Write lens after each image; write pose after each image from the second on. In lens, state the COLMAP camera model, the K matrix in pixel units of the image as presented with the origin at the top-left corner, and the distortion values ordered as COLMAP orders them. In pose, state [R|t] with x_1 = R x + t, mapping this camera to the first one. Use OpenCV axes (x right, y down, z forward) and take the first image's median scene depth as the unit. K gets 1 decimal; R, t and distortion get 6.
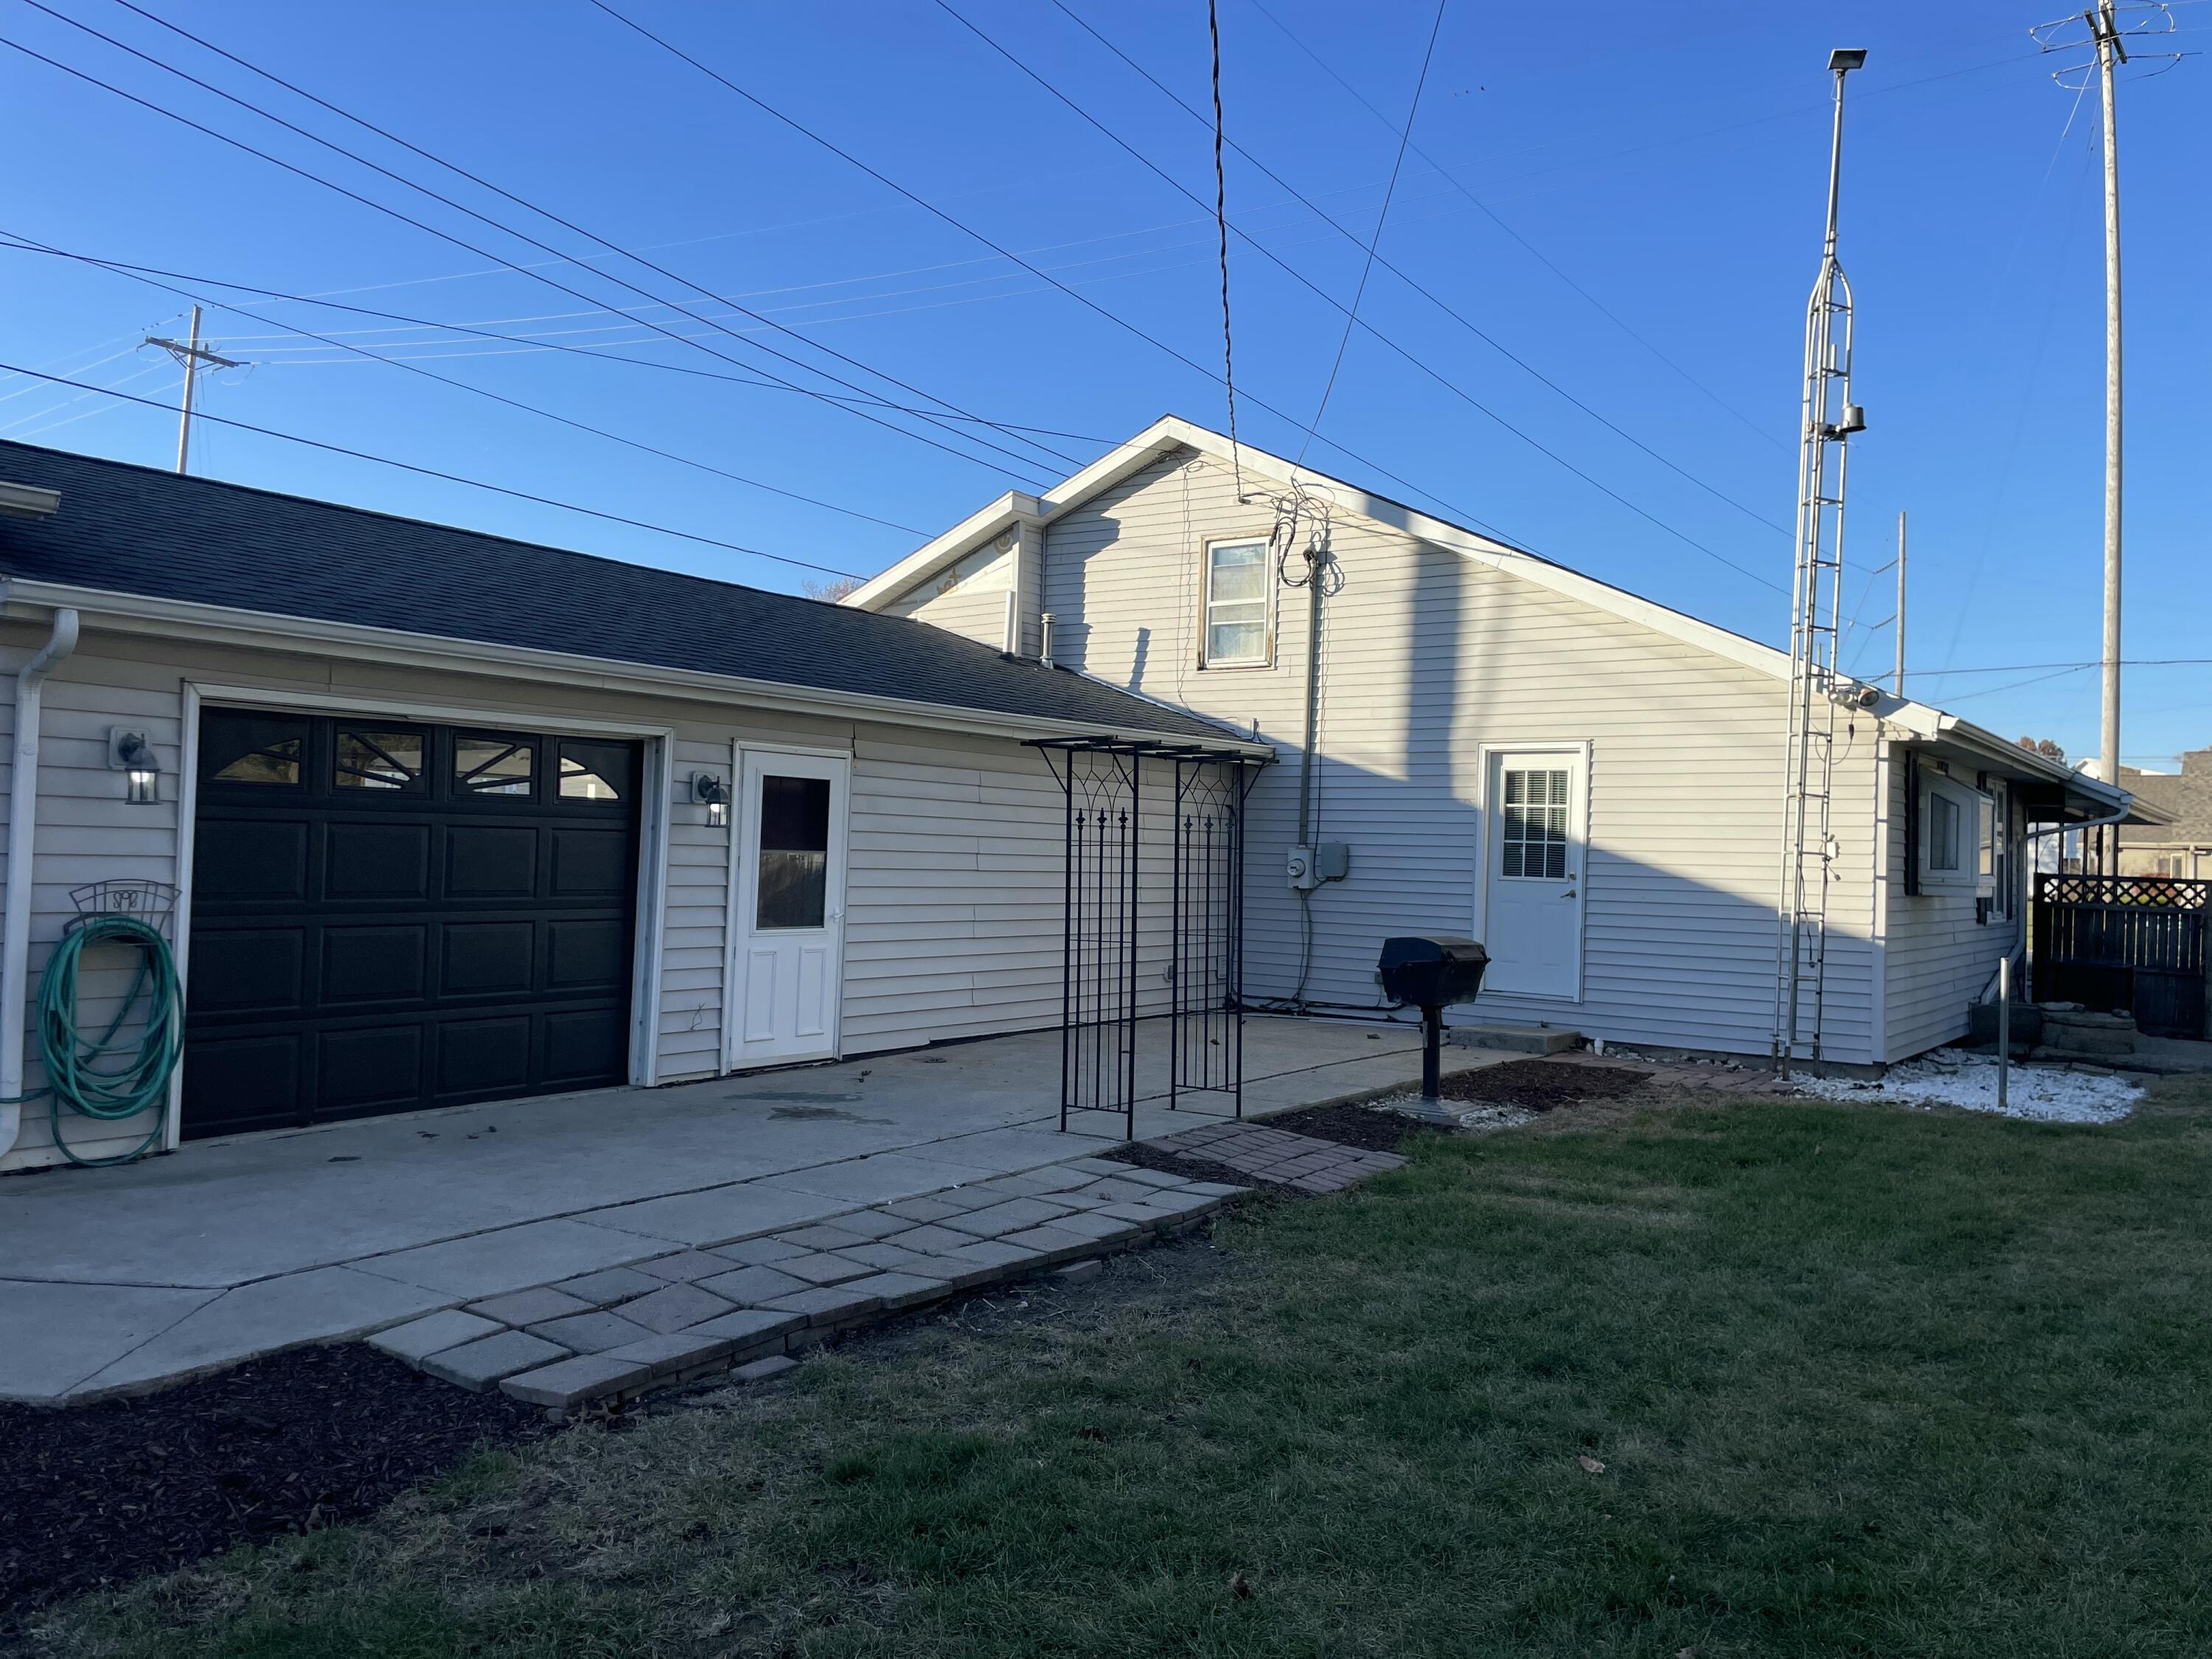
lens RADIAL K [[1700.8, 0, 1081.9], [0, 1700.8, 810.2], [0, 0, 1]] dist [0.094528, -0.127403]
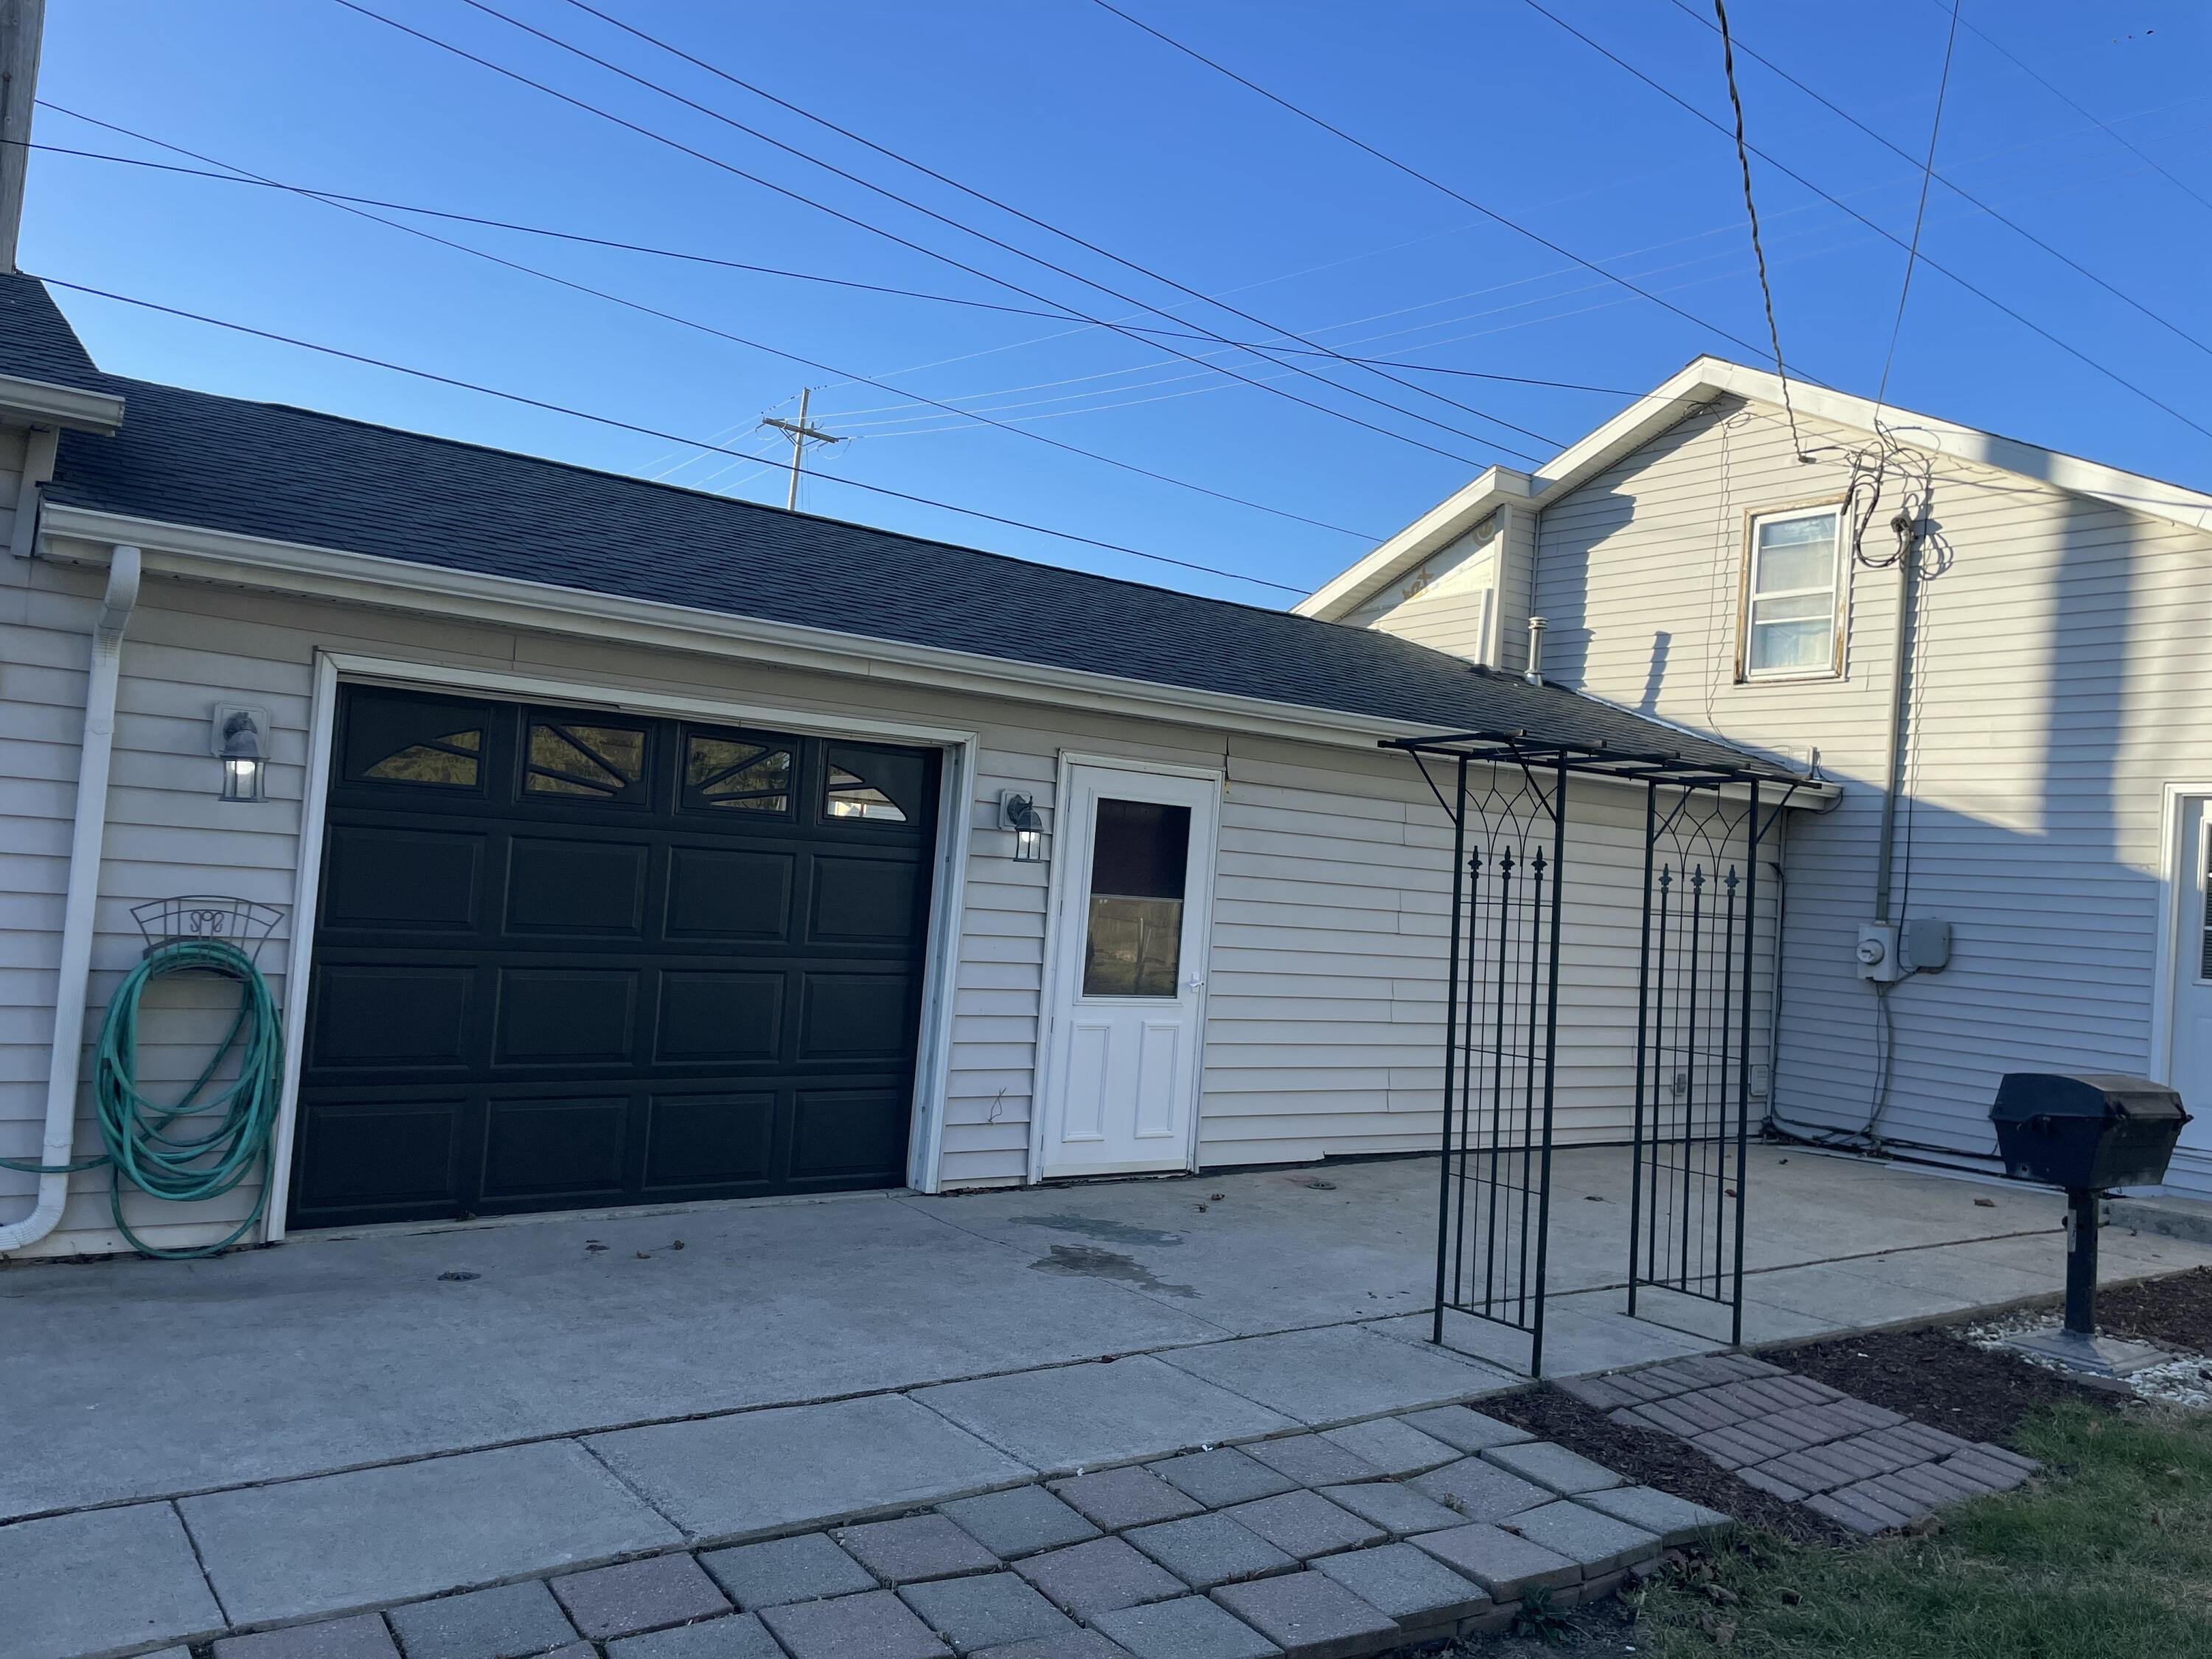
lens RADIAL K [[1700.8, 0, 1081.9], [0, 1700.8, 810.2], [0, 0, 1]] dist [0.094528, -0.127403]
pose [[0.949103, 0.023587, -0.314080, 0.050175], [-0.033658, 0.999077, -0.026680, 0.006198], [0.313161, 0.035893, 0.949022, 0.268985]]
